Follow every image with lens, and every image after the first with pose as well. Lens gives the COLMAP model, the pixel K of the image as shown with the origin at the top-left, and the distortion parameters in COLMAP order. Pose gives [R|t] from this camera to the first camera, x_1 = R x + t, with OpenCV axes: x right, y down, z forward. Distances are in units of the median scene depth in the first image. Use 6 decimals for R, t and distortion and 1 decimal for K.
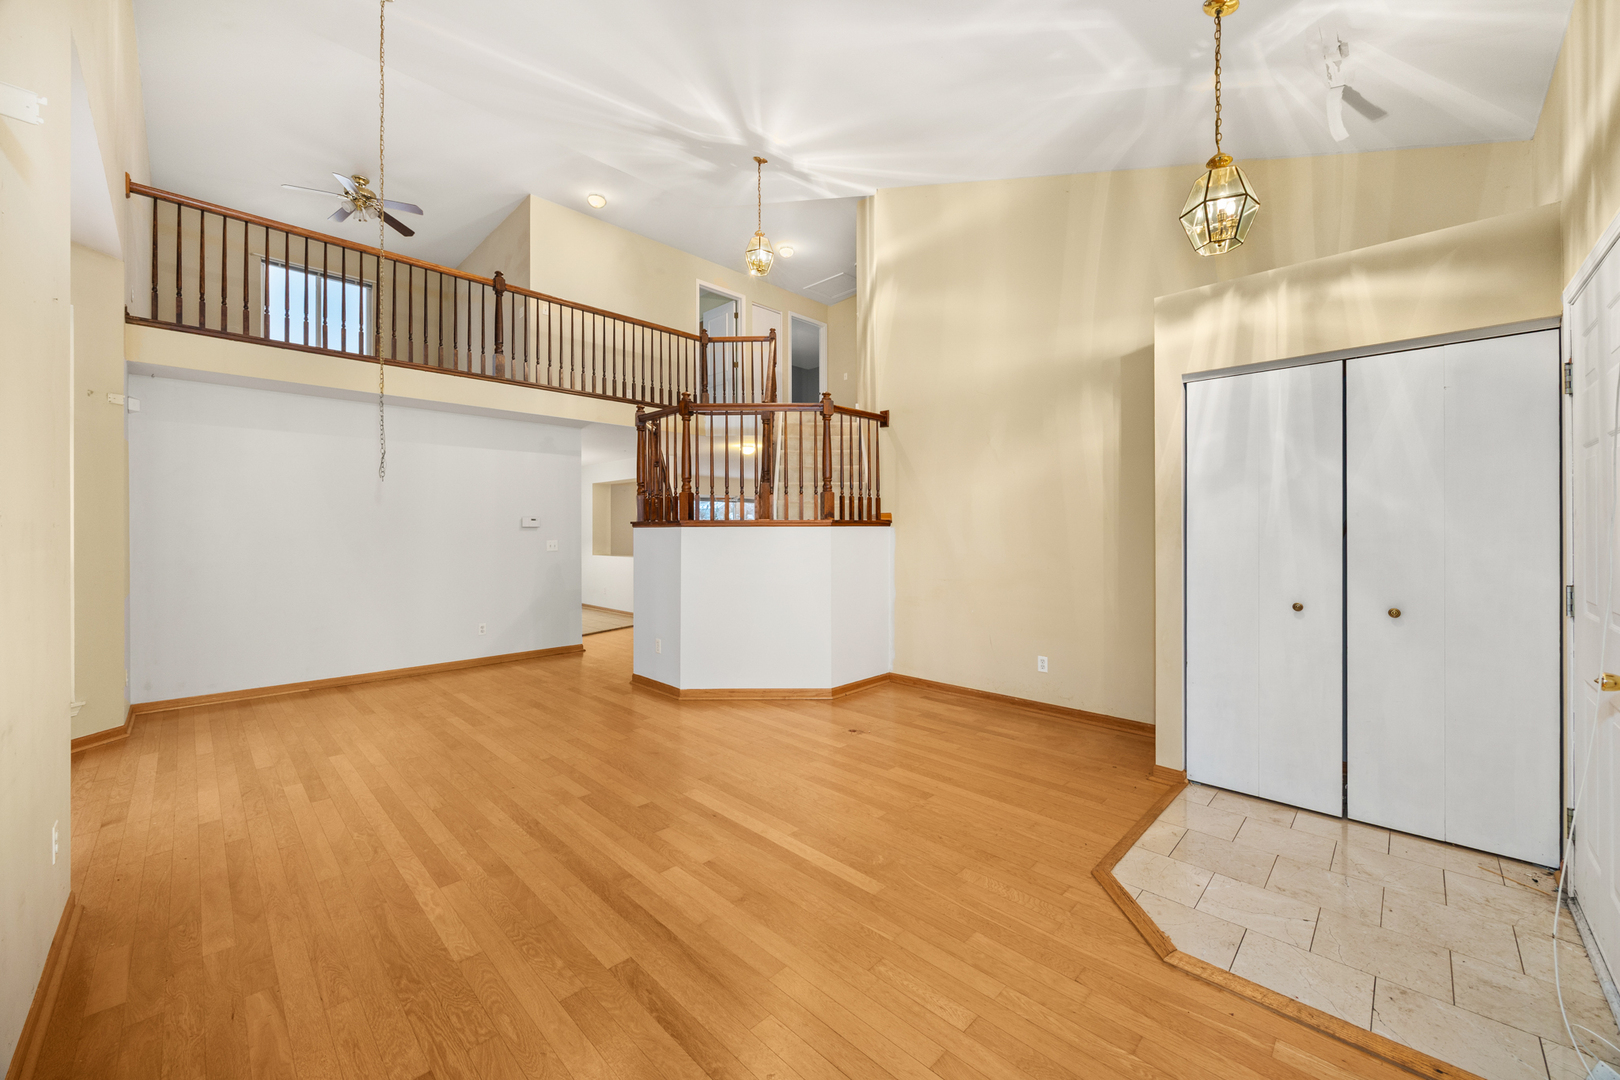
lens RADIAL K [[616.8, 0, 816.4], [0, 616.8, 531.9], [0, 0, 1]] dist [-0.001620, -0.000540]
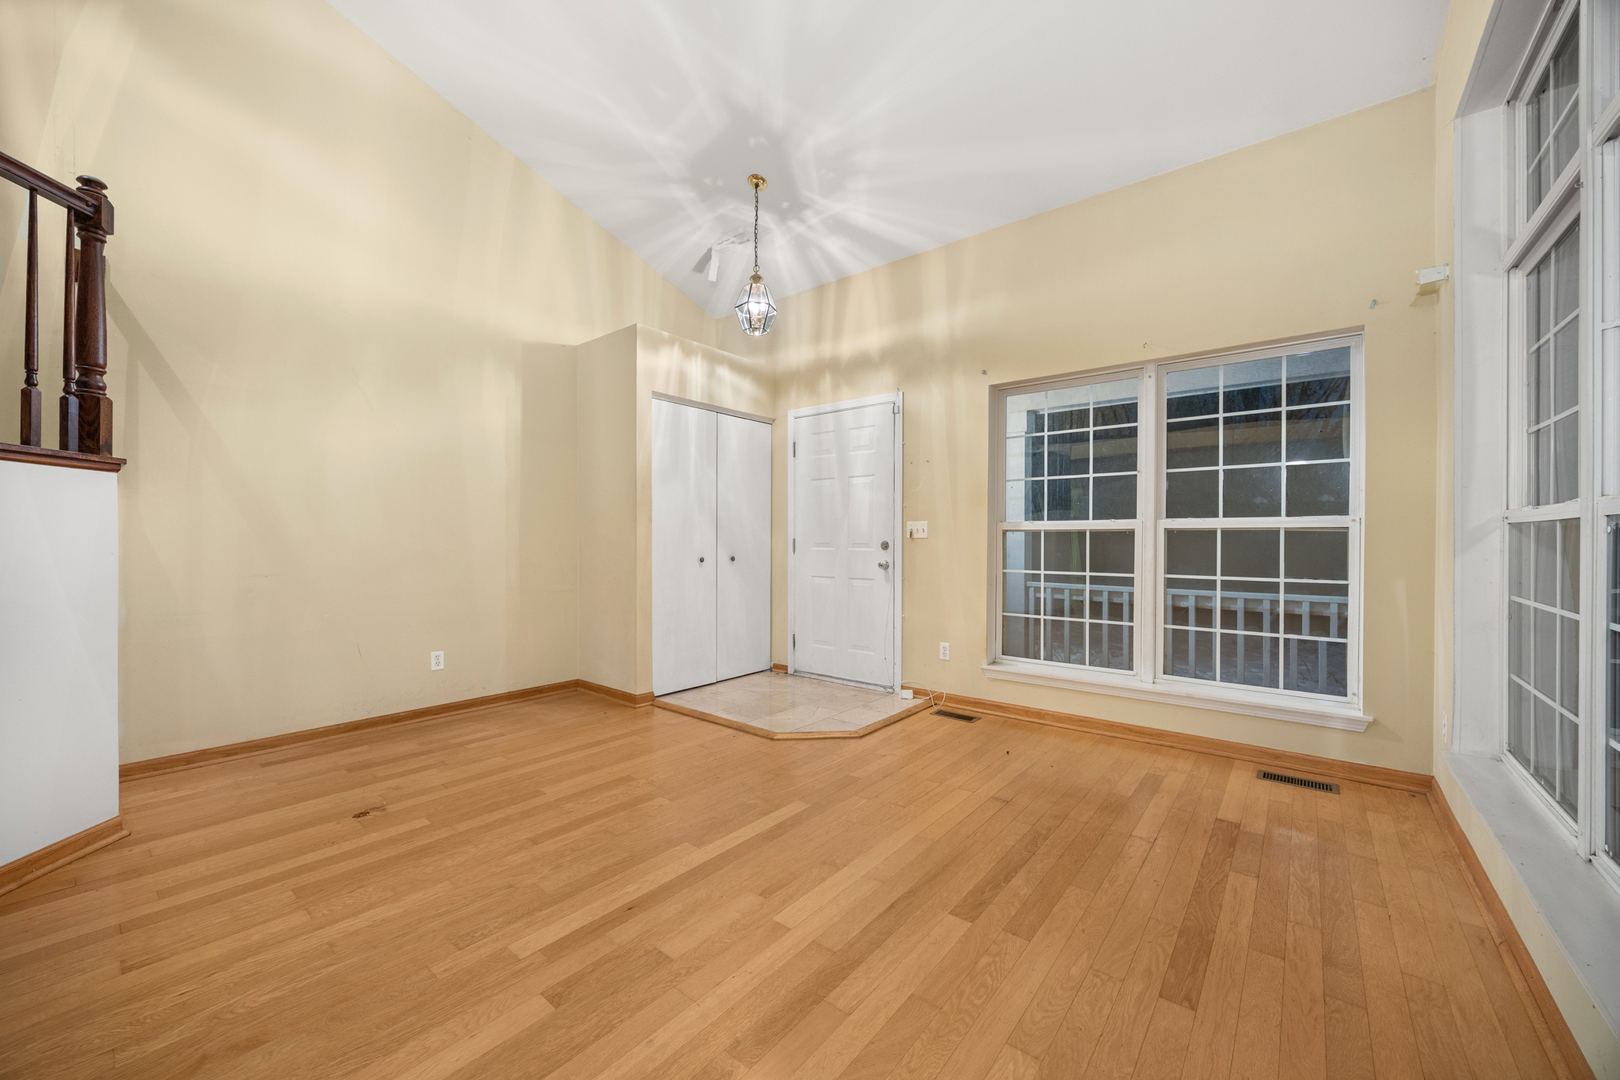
lens RADIAL K [[616.8, 0, 805.9], [0, 616.8, 536.6], [0, 0, 1]] dist [-0.001620, -0.000540]
pose [[-0.090301, 0.009248, 0.995872, -0.790110], [-0.000436, 0.999956, -0.009326, 0.073120], [-0.995914, -0.001276, -0.090293, 0.834222]]
